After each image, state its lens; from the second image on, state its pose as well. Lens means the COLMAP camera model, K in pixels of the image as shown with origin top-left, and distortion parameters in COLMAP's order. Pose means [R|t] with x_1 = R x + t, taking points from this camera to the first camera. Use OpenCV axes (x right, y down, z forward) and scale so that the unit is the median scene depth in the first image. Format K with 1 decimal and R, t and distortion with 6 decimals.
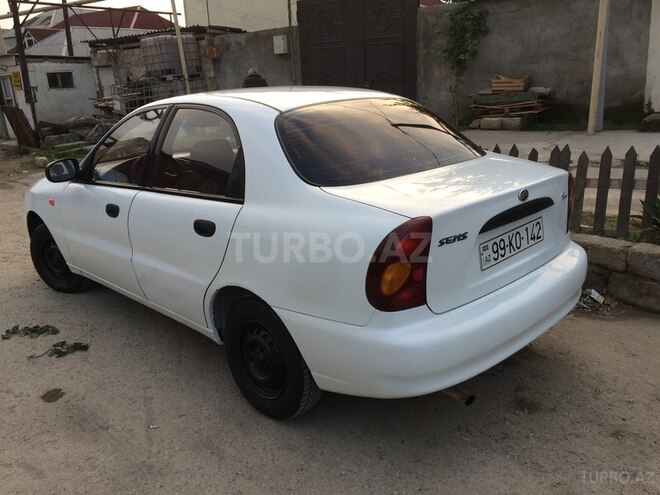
lens RADIAL K [[564.7, 0, 329.5], [0, 564.7, 250.4], [0, 0, 1]] dist [0.057868, -0.044314]
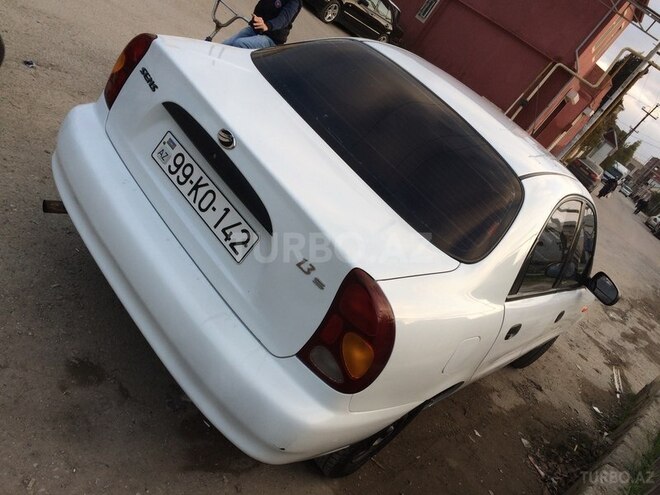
lens RADIAL K [[564.7, 0, 328.5], [0, 564.7, 245.8], [0, 0, 1]] dist [0.057868, -0.044314]
pose [[0.014886, 0.523253, -0.852047, 0.167069], [-0.785377, 0.533516, 0.313918, -0.057230], [0.618839, 0.664505, 0.418892, 0.141218]]
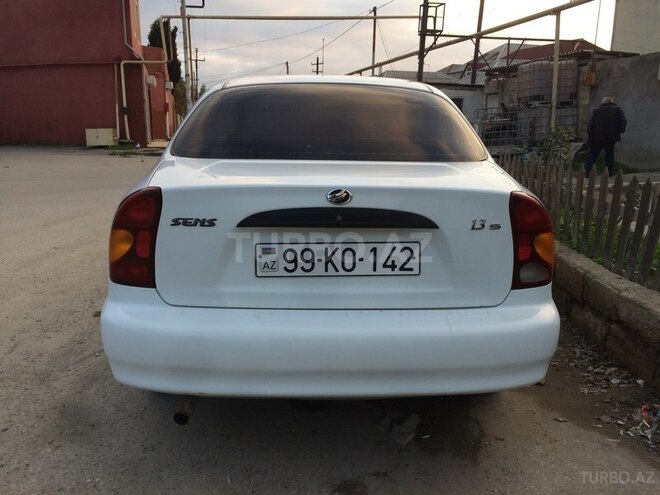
lens RADIAL K [[564.7, 0, 330.6], [0, 564.7, 246.3], [0, 0, 1]] dist [0.057868, -0.044314]
pose [[0.739336, 0.200627, -0.642752, 0.134159], [-0.241457, 0.970088, 0.025060, -0.008118], [0.628554, 0.136669, 0.765664, 0.070256]]
